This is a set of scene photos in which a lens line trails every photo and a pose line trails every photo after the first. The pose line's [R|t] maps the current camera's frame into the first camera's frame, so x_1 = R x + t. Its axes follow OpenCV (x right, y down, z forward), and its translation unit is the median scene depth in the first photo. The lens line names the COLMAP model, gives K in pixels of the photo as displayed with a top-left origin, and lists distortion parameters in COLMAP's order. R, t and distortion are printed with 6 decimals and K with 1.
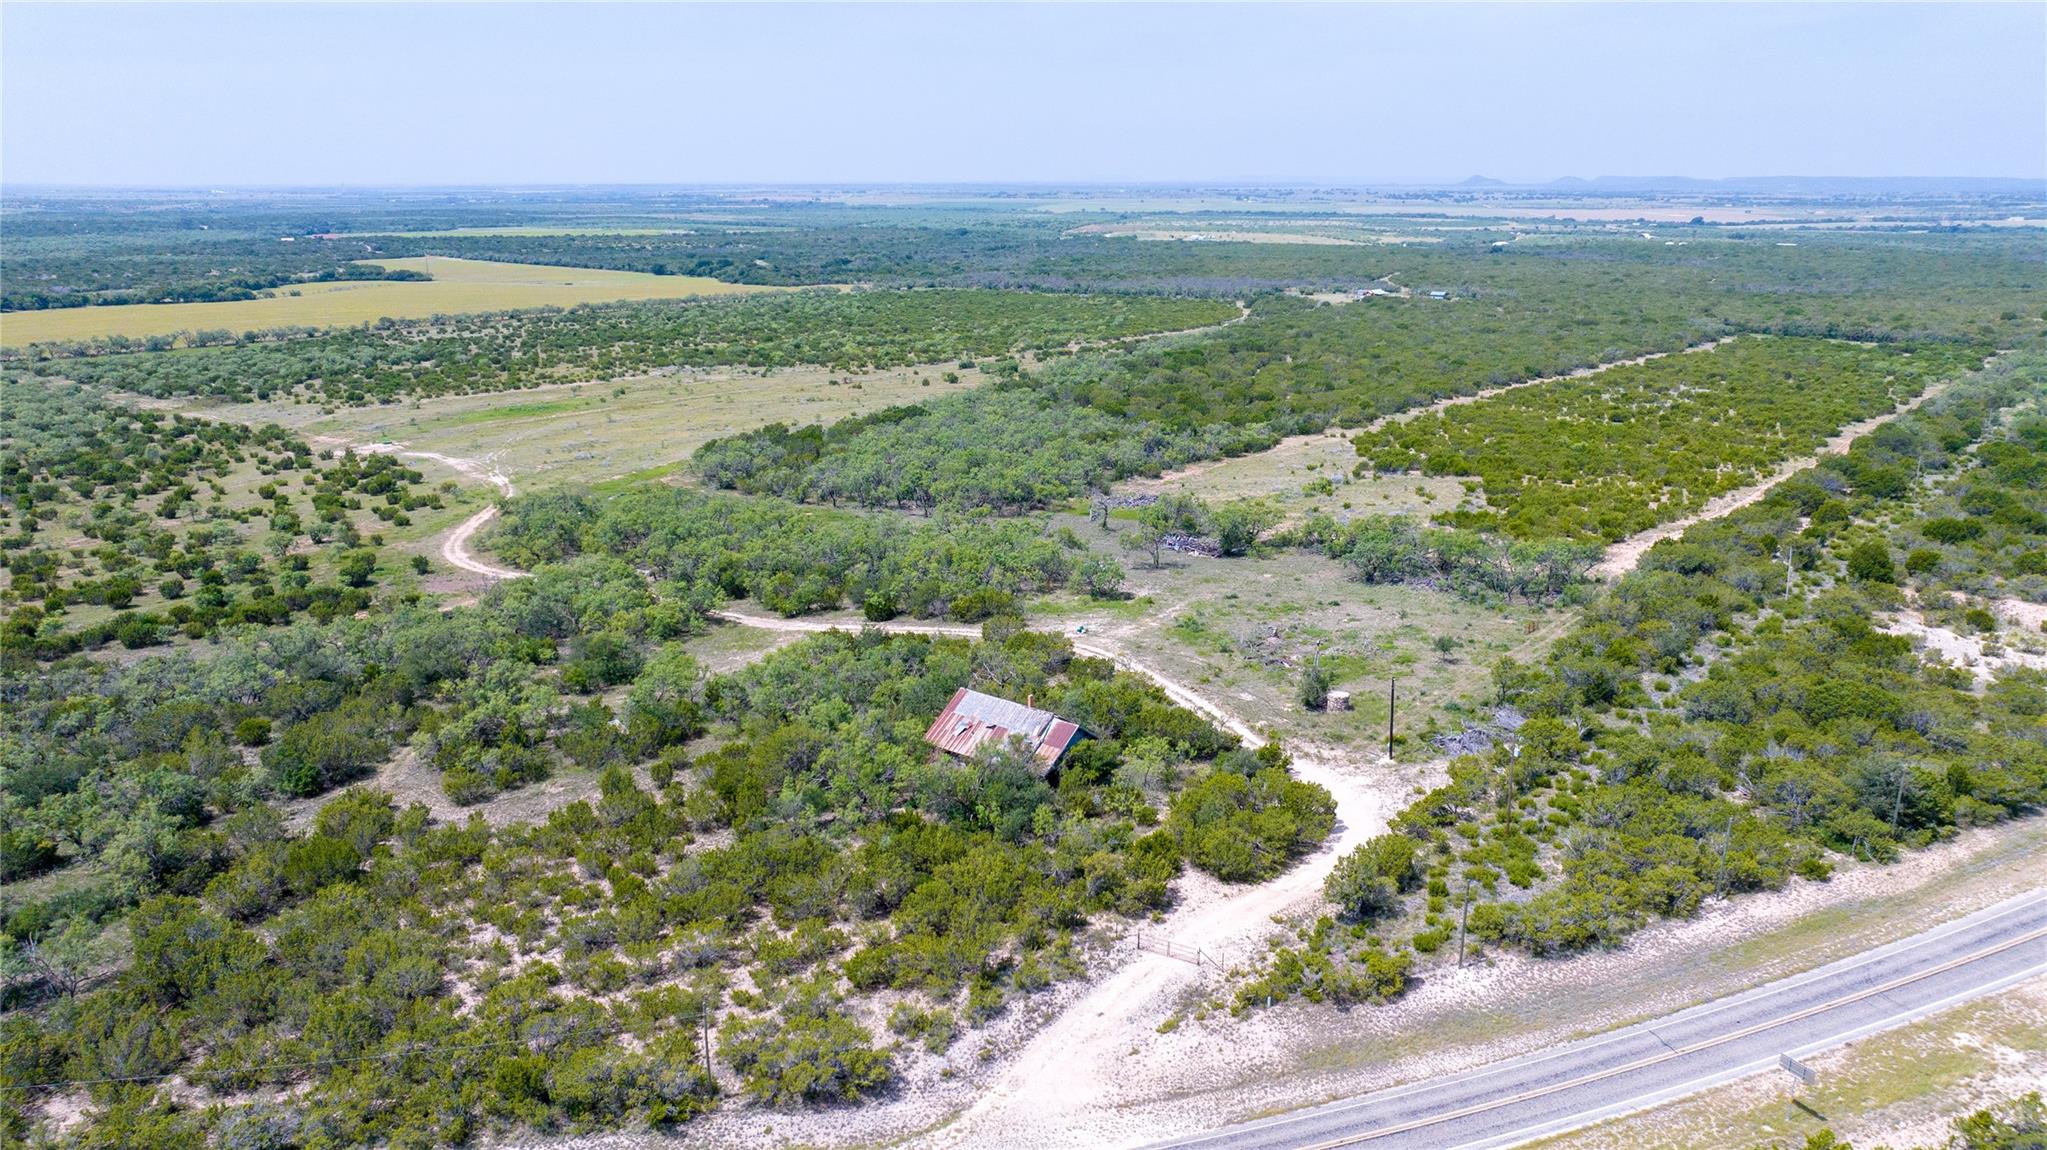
lens RADIAL K [[1491.2, 0, 1024.5], [0, 1491.2, 577.9], [0, 0, 1]] dist [-0.007606, -0.002546]
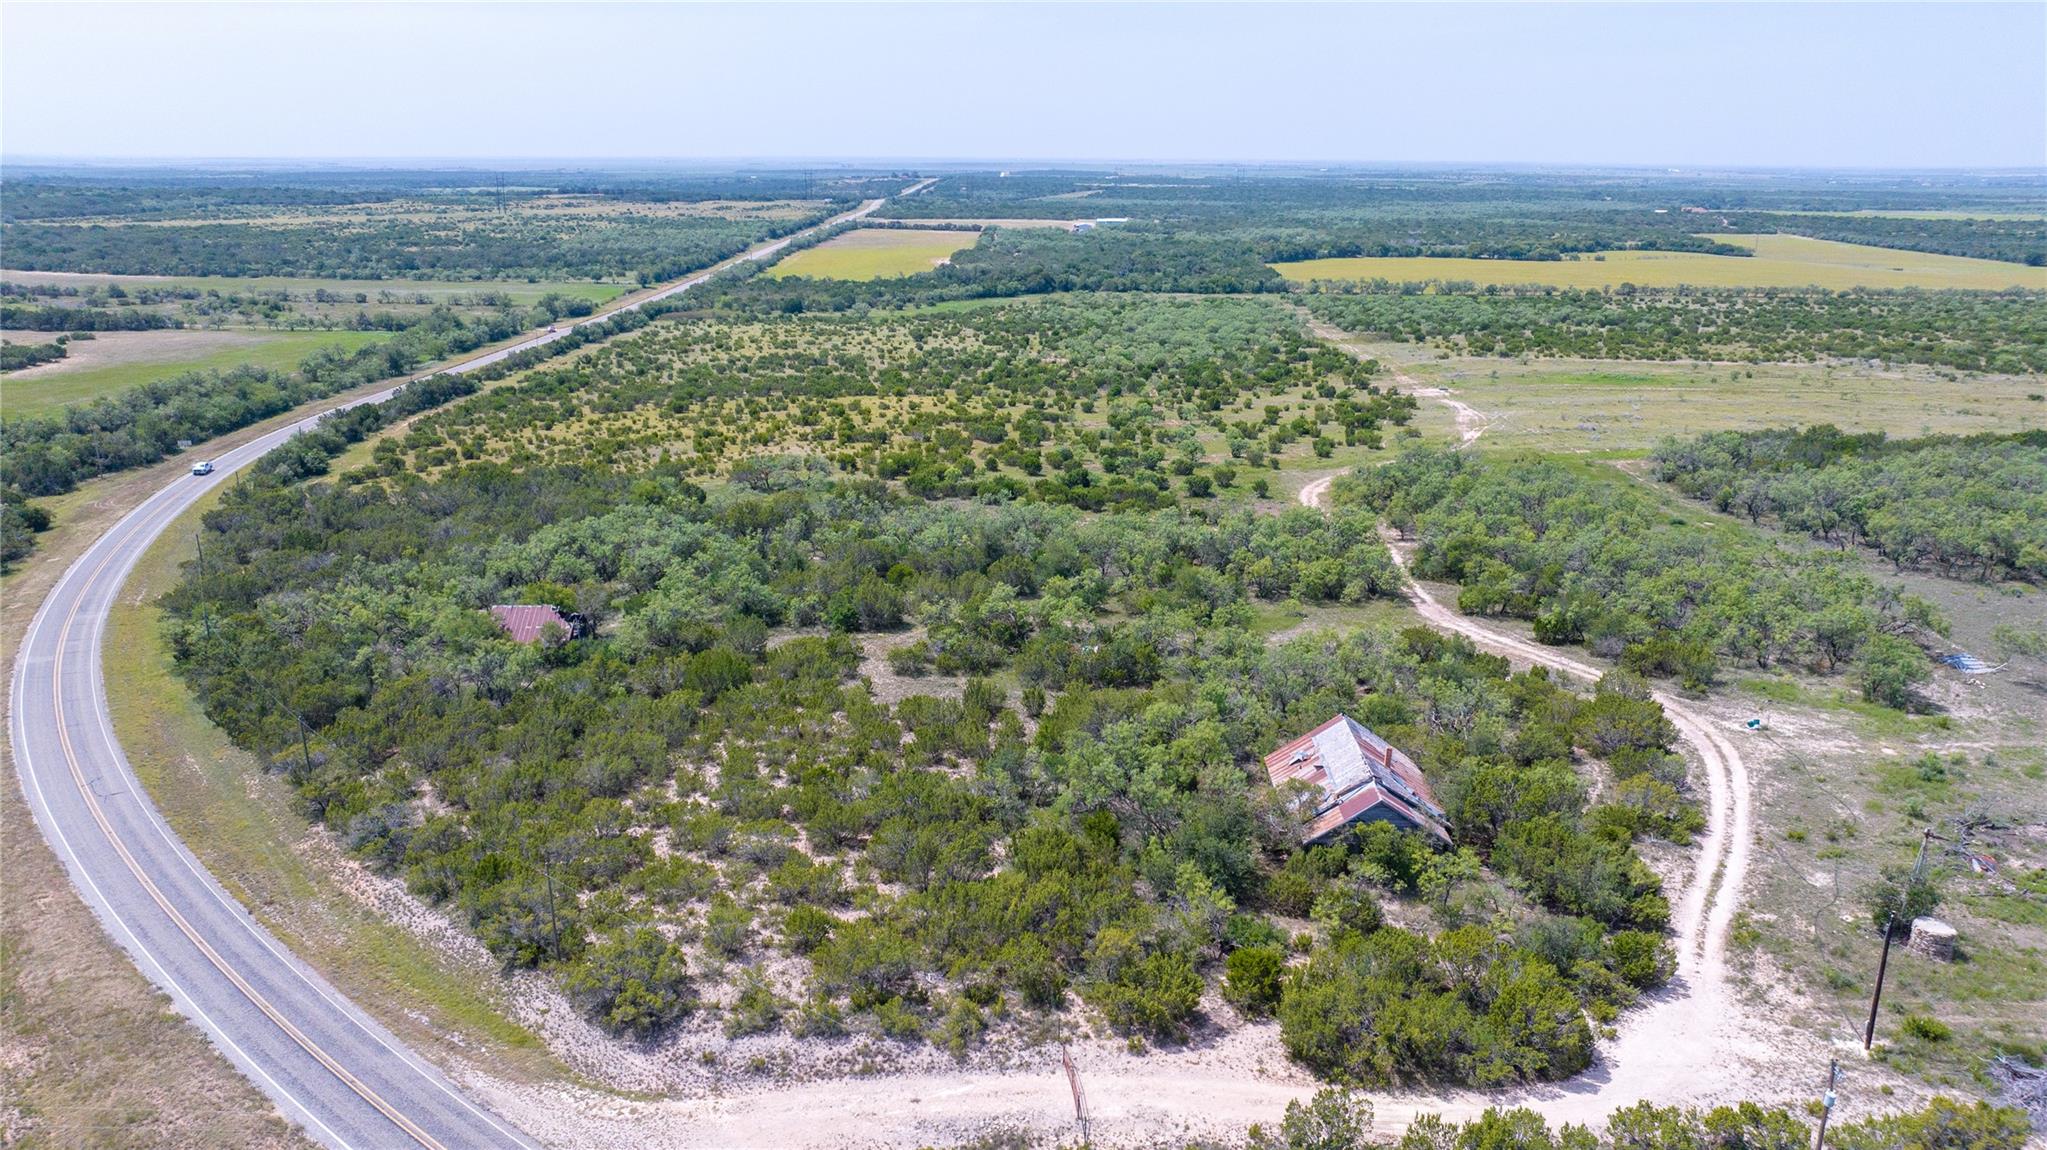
lens RADIAL K [[1391.8, 0, 1024.0], [0, 1391.8, 571.5], [0, 0, 1]] dist [-0.008040, 0.004903]
pose [[0.629205, 0.228188, -0.742988, 0.078571], [-0.207730, 0.970529, 0.122154, -0.012071], [0.748966, 0.077481, 0.658063, 0.070741]]
